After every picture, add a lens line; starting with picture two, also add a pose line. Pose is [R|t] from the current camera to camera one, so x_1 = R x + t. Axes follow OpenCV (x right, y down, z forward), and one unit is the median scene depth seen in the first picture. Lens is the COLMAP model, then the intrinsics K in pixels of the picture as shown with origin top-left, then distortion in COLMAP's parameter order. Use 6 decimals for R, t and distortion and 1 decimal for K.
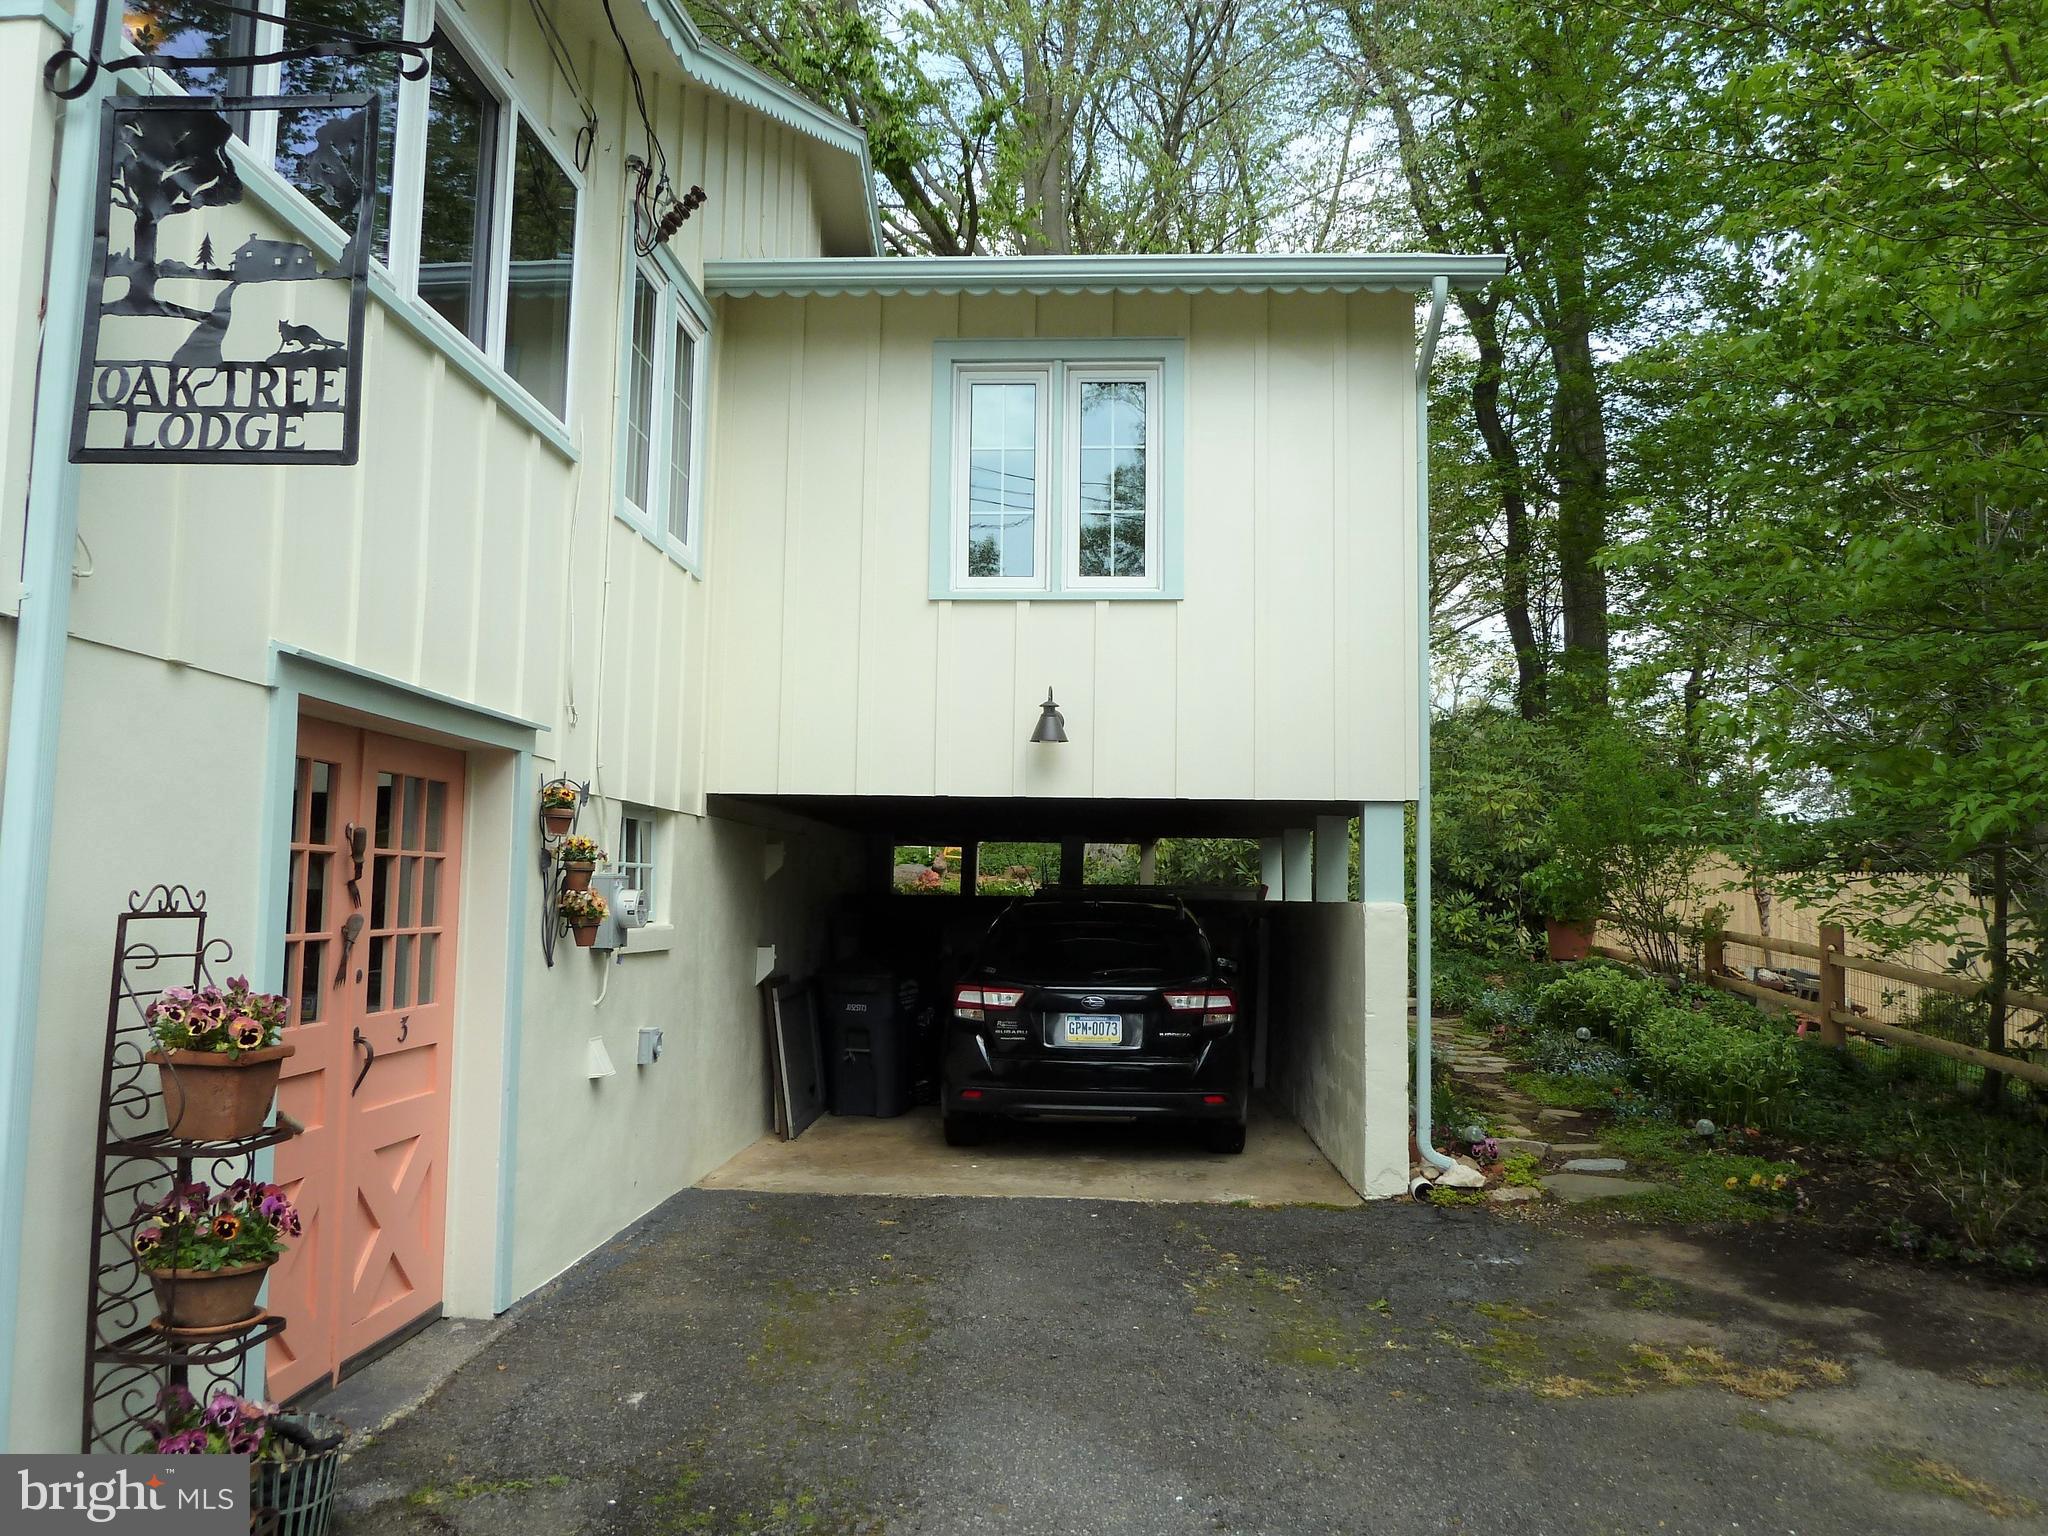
lens RADIAL K [[1541.1, 0, 1021.4], [0, 1541.1, 763.6], [0, 0, 1]] dist [-0.036695, 0.015757]
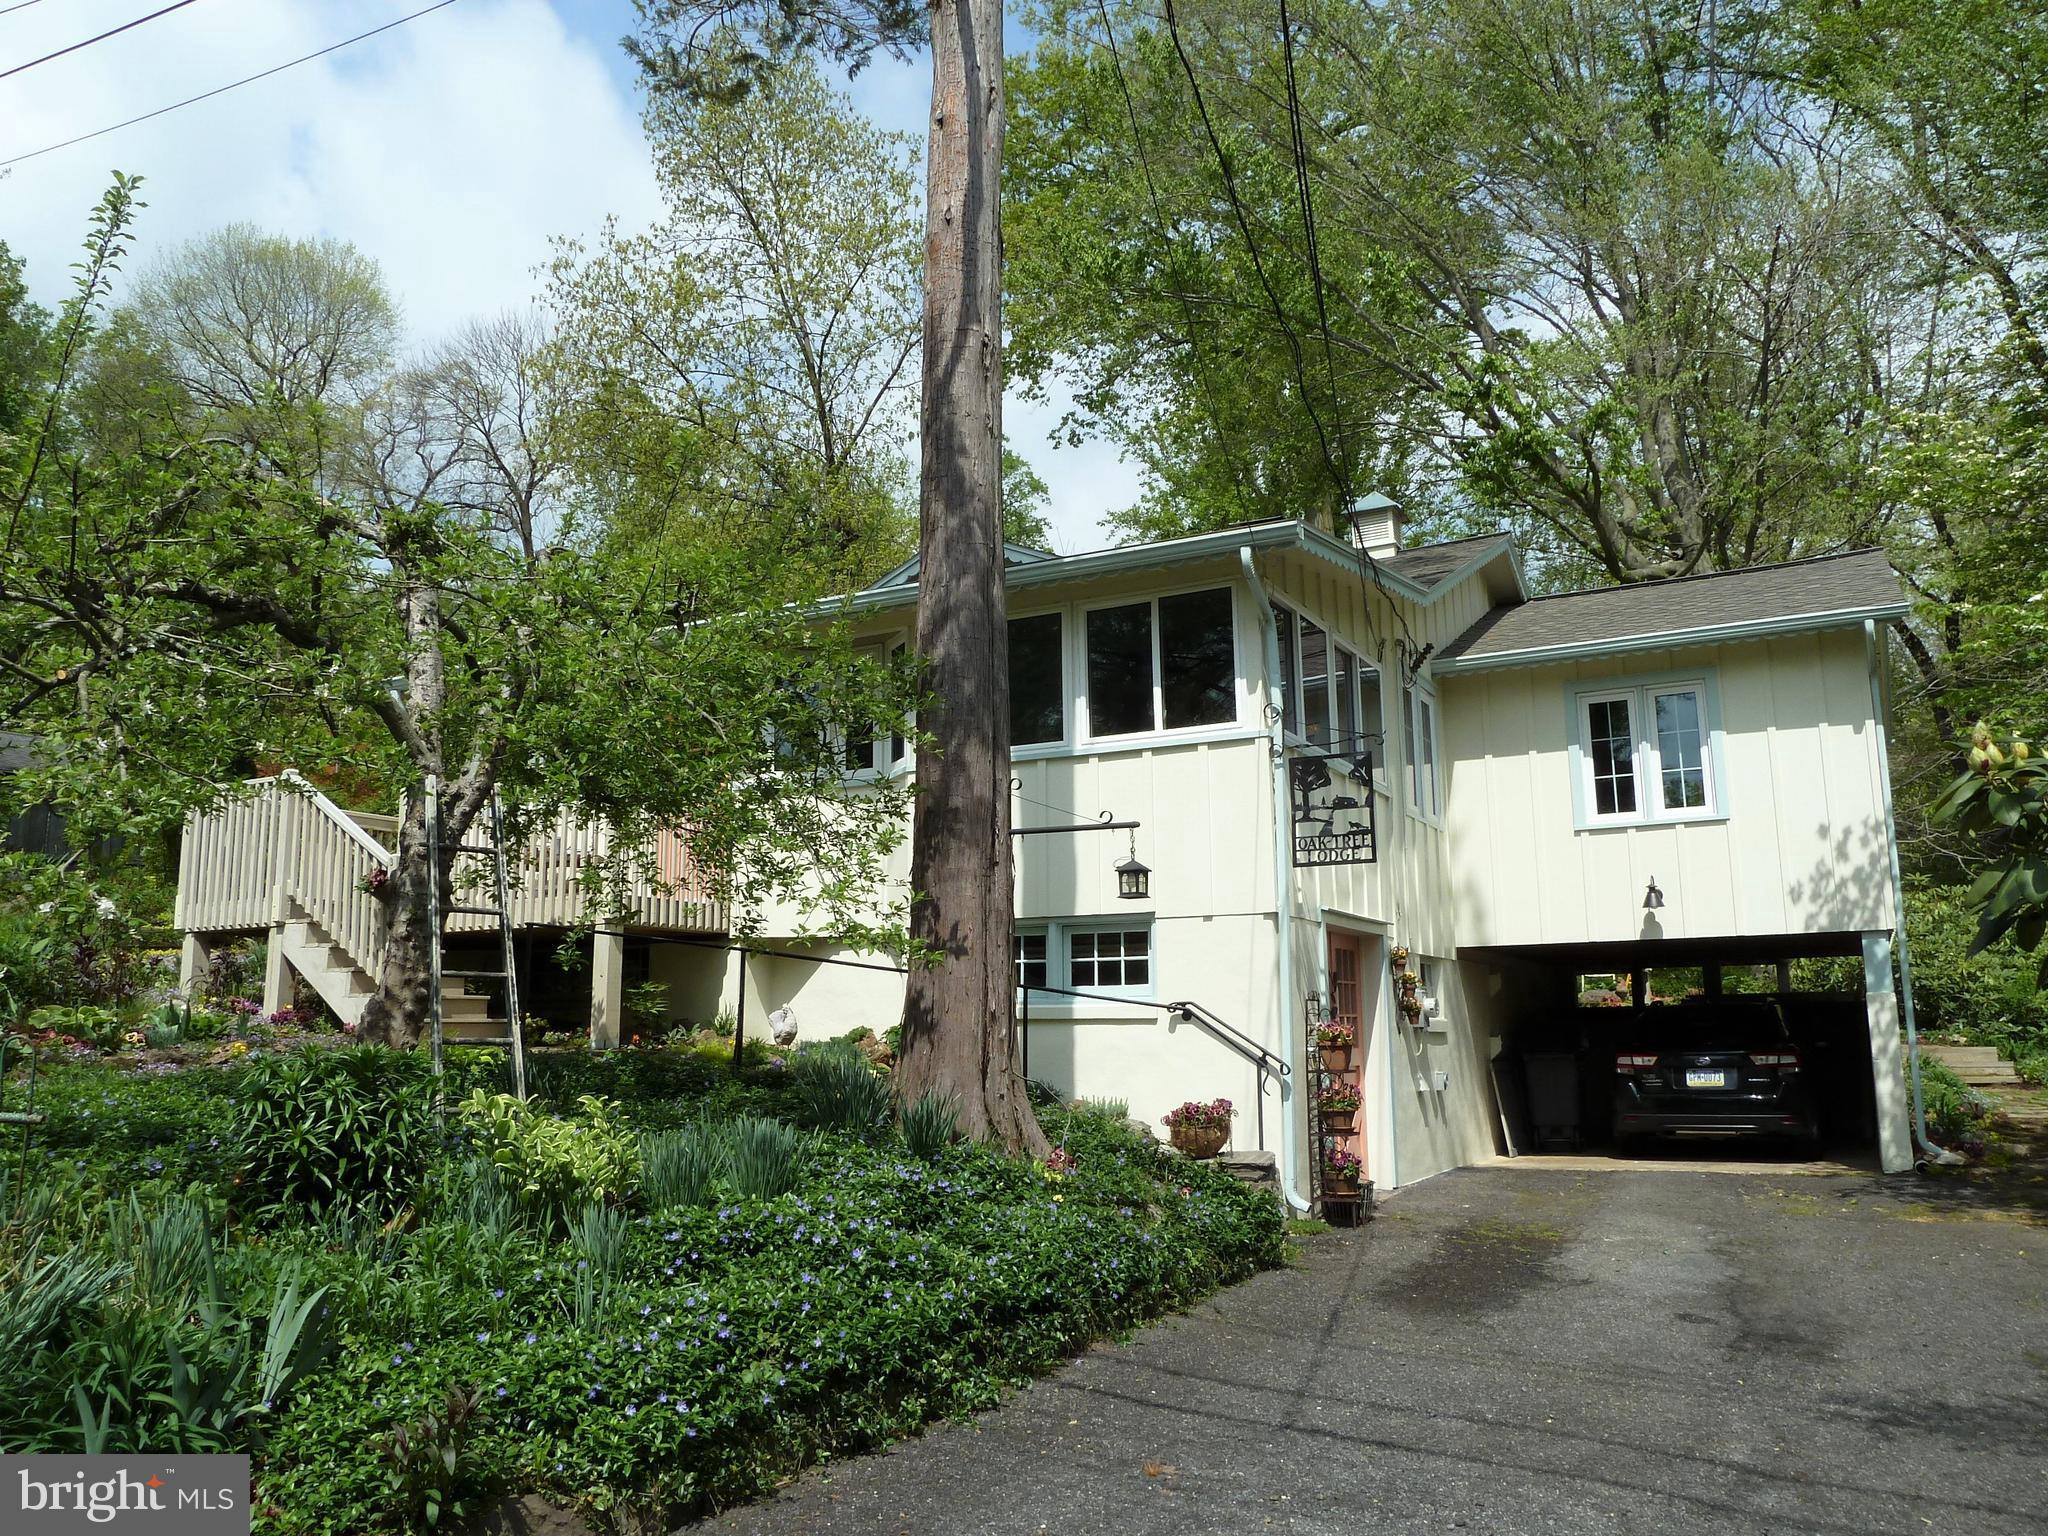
lens RADIAL K [[1541.1, 0, 1015.2], [0, 1541.1, 772.0], [0, 0, 1]] dist [-0.036695, 0.015757]
pose [[0.902236, -0.099866, -0.419521, 0.119109], [0.062197, 0.992780, -0.102565, -0.036705], [0.426734, 0.066445, 0.901933, -0.973756]]
